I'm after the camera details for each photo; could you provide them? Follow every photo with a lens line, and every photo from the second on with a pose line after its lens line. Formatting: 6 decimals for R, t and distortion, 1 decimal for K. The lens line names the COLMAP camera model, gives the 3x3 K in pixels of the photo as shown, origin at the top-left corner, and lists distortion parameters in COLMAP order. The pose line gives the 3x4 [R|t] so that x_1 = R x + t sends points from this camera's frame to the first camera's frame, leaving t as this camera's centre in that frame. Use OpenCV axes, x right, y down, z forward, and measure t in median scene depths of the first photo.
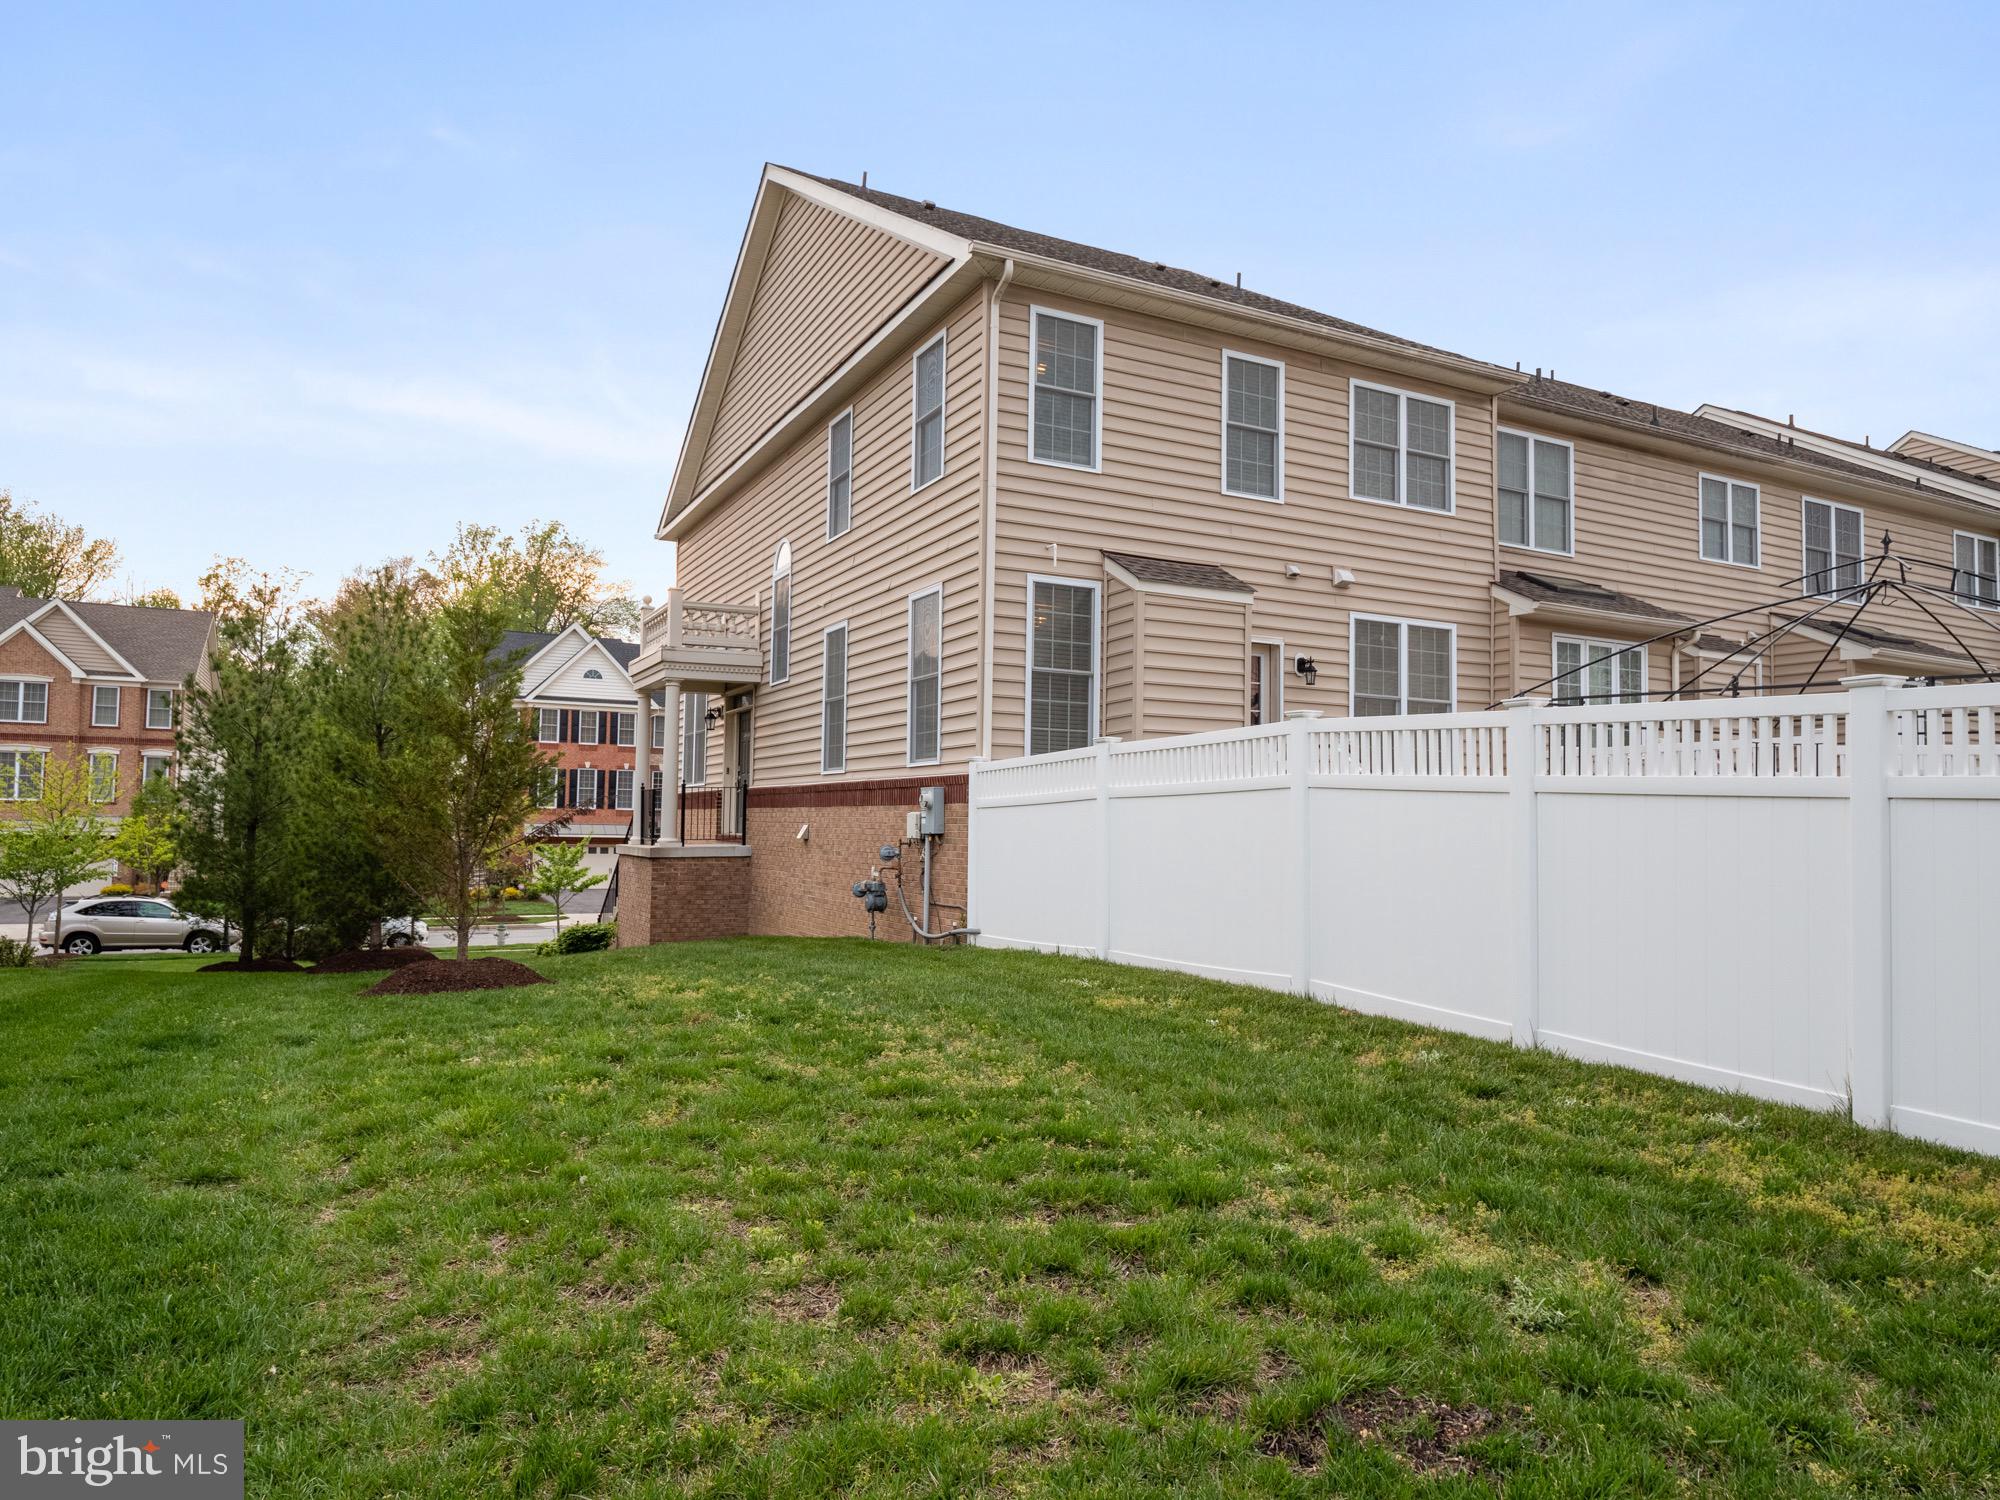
lens RADIAL K [[1257.0, 0, 1003.8], [0, 1257.0, 756.4], [0, 0, 1]] dist [0.027629, 0.000005]
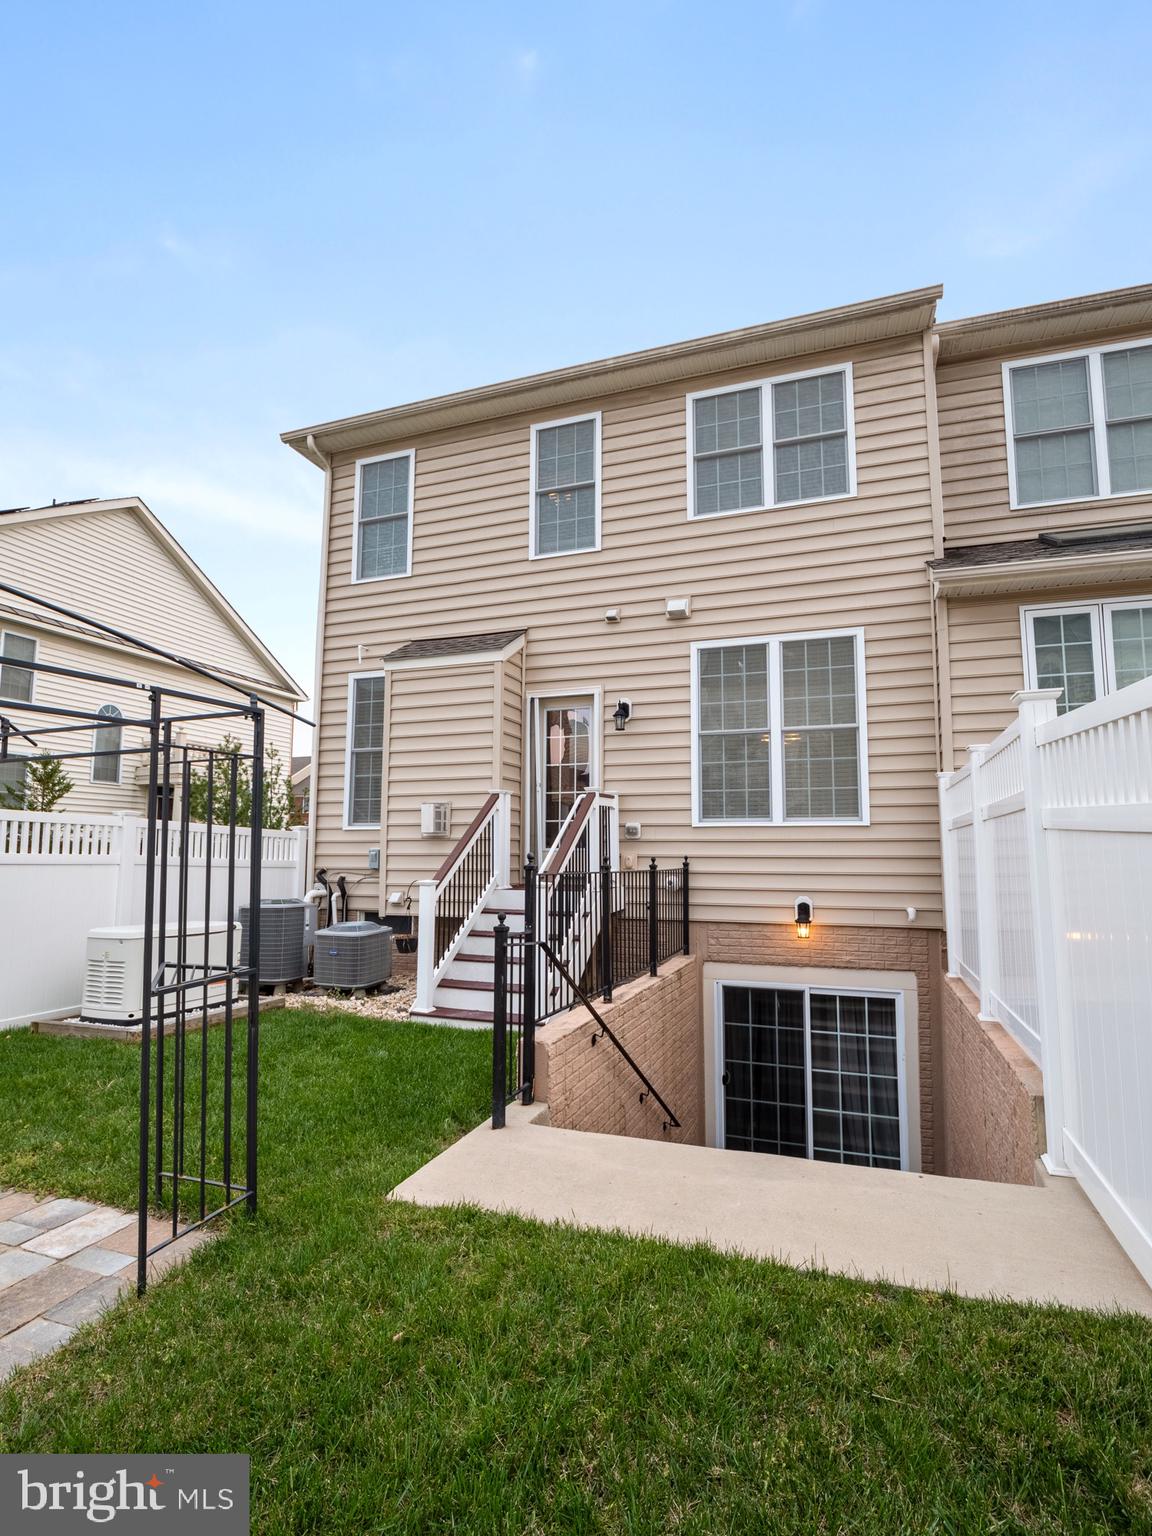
lens RADIAL K [[773.1, 0, 580.1], [0, 773.1, 782.2], [0, 0, 1]] dist [-0.008714, -0.002487]
pose [[0.685399, -0.087264, -0.722920, 0.575291], [0.047704, 0.996042, -0.075004, 0.020529], [0.726604, 0.016921, 0.686848, 0.533651]]
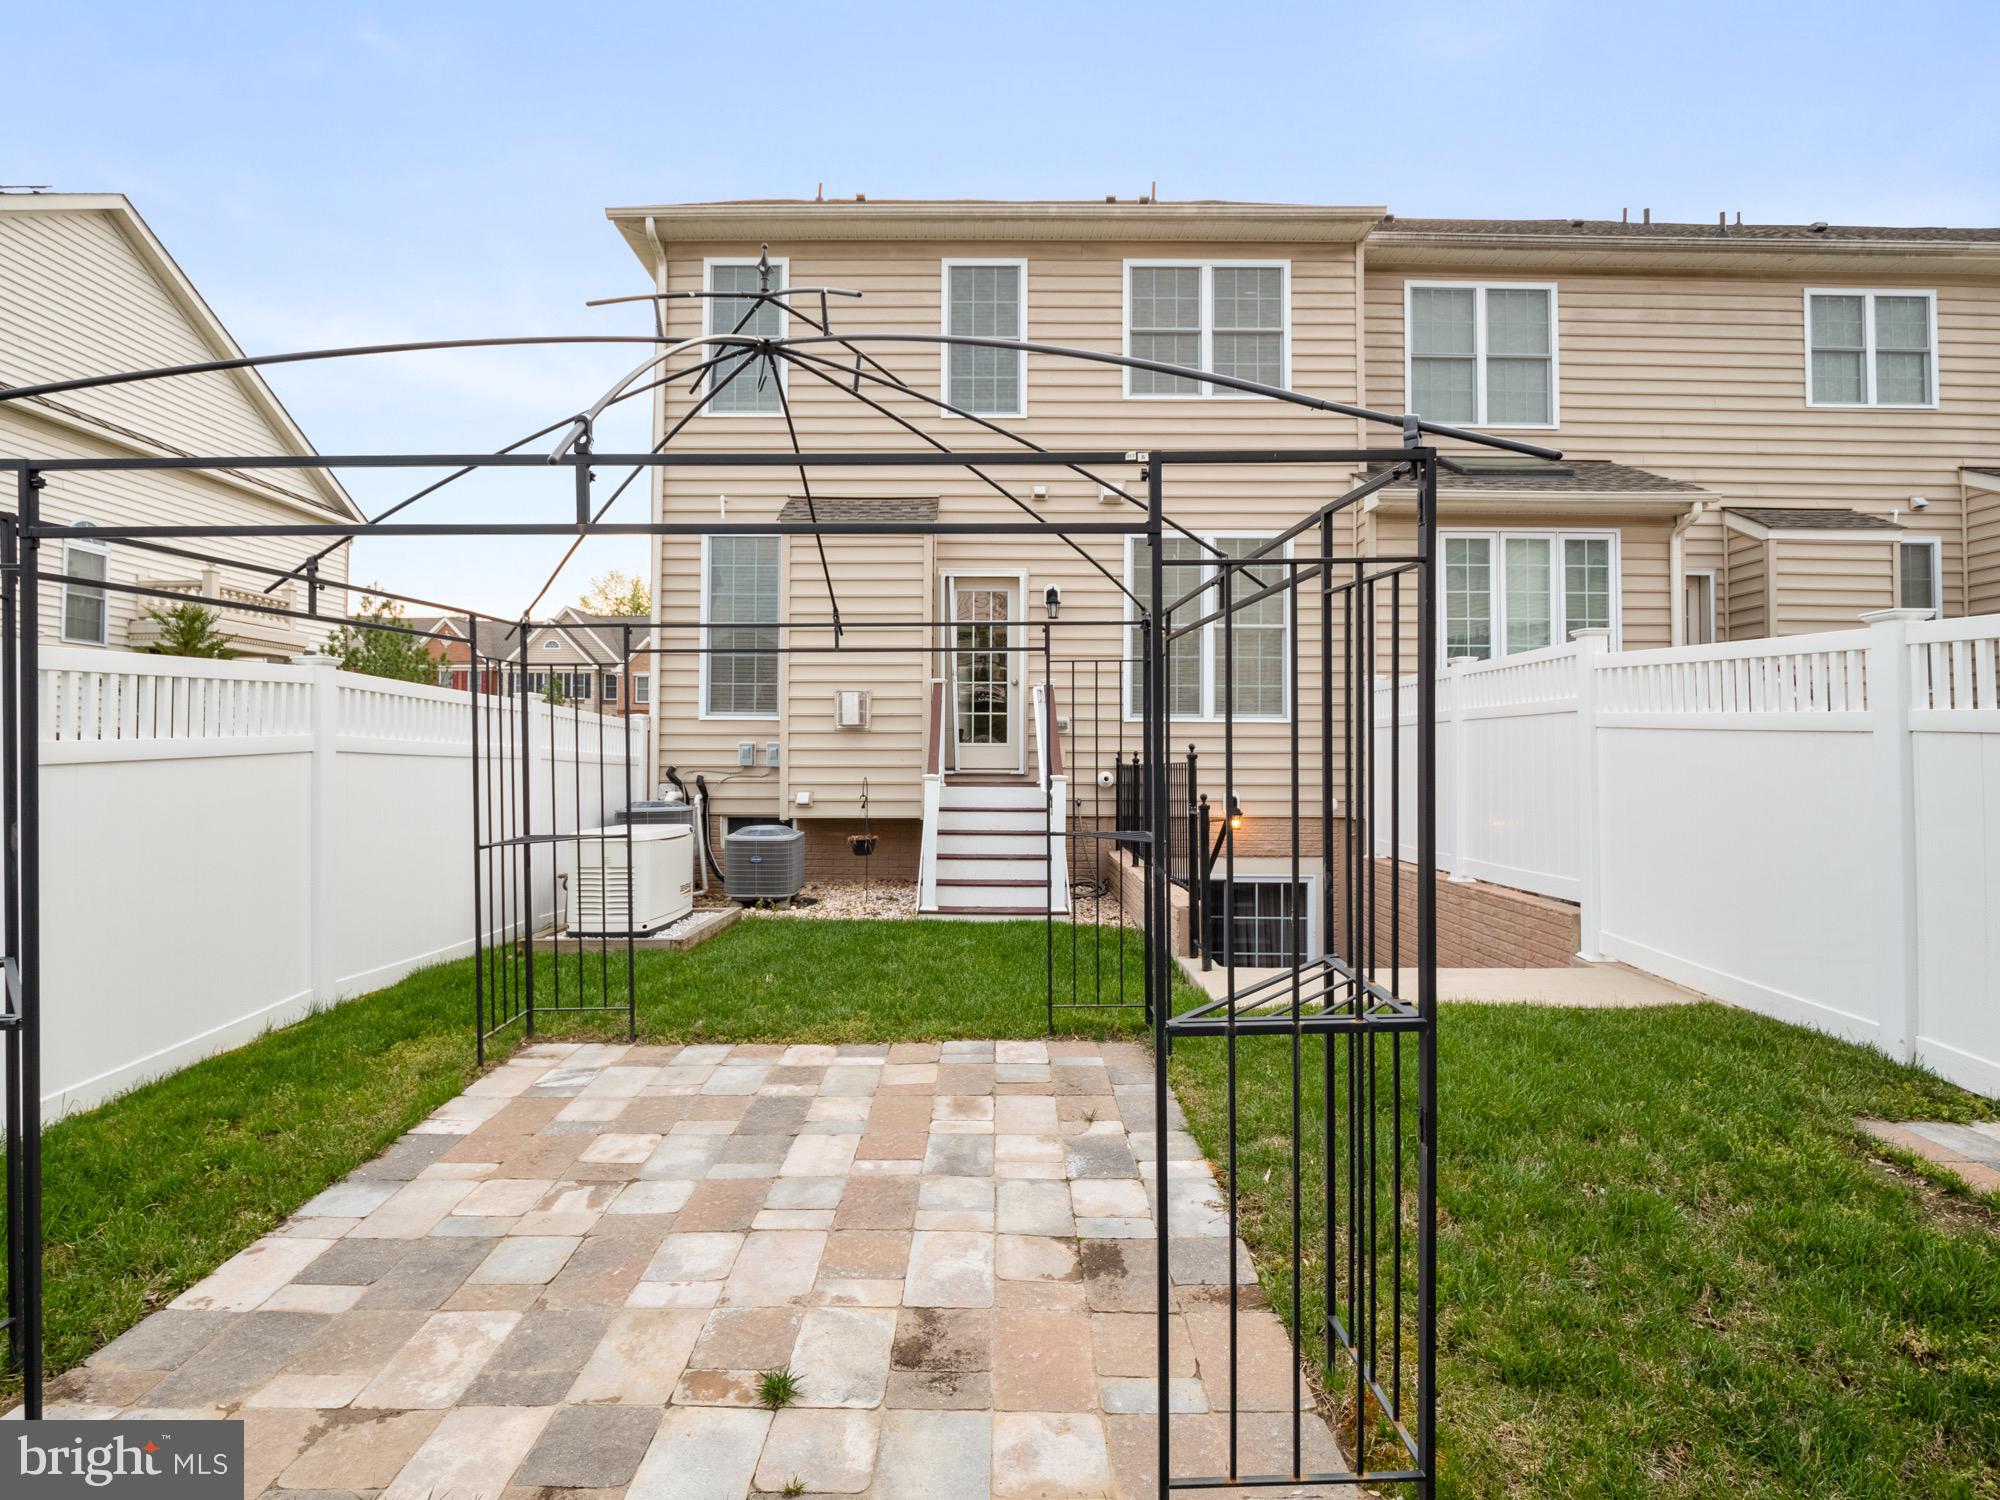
lens RADIAL K [[1006.7, 0, 1005.5], [0, 1006.7, 748.3], [0, 0, 1]] dist [-0.008714, -0.002487]
pose [[0.889504, -0.022833, -0.456357, 0.484032], [0.038328, 0.998959, 0.024727, 0.013425], [0.455317, -0.039486, 0.889453, 0.323193]]
